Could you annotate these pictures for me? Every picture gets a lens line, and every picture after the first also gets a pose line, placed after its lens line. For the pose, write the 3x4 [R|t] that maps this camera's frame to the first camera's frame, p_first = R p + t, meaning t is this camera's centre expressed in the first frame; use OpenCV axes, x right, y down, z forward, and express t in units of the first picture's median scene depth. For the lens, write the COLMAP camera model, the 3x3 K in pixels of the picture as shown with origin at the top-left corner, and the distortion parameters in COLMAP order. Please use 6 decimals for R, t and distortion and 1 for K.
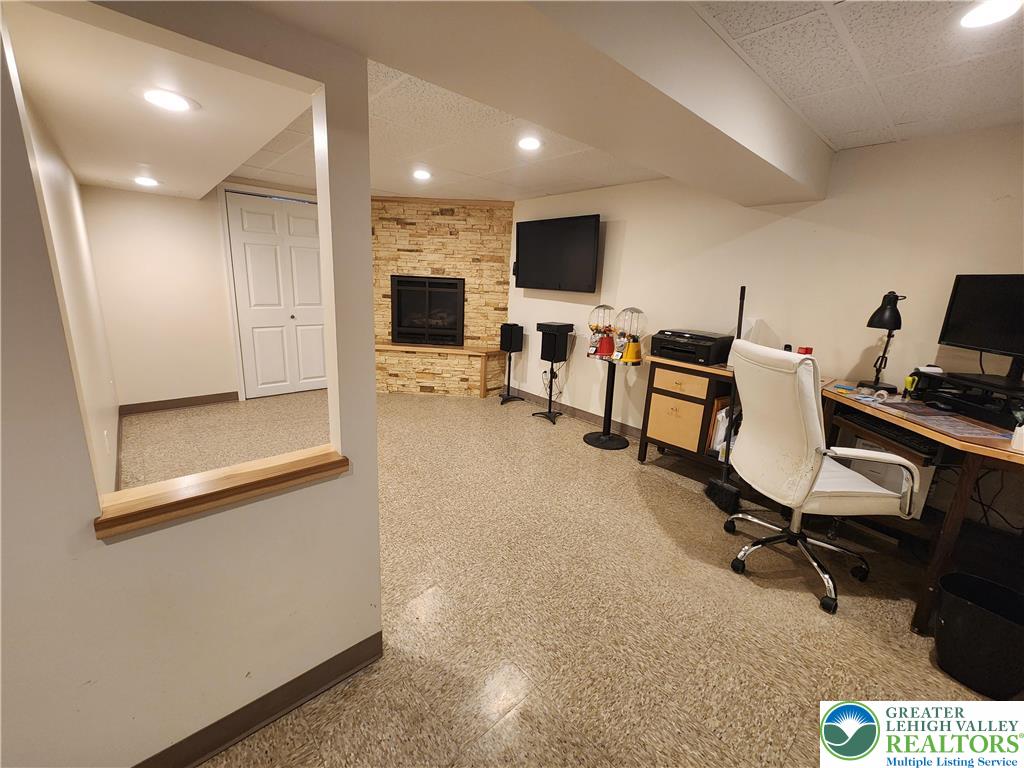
lens RADIAL K [[413.7, 0, 512.0], [0, 413.7, 384.0], [0, 0, 1]] dist [0.001390, 0.000154]
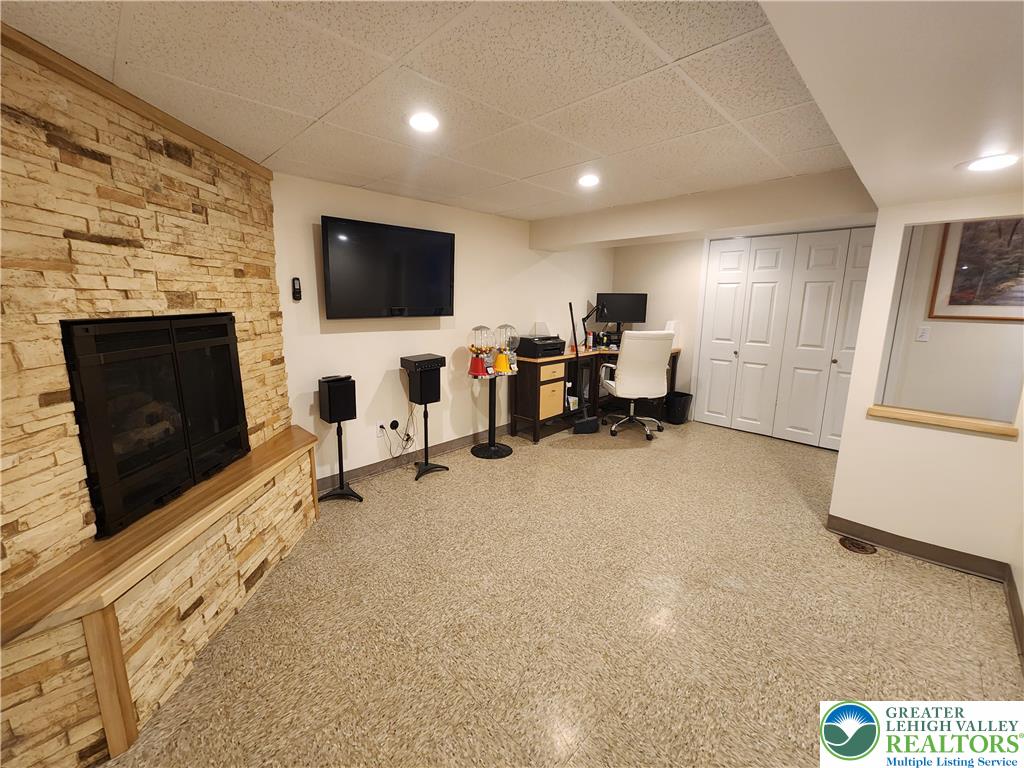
lens RADIAL K [[413.7, 0, 512.0], [0, 413.7, 384.0], [0, 0, 1]] dist [0.001390, 0.000154]
pose [[-0.073519, -0.246201, 0.966426, -0.610979], [0.235460, 0.937368, 0.256710, -0.227318], [-0.969099, 0.246428, -0.010944, 0.729593]]
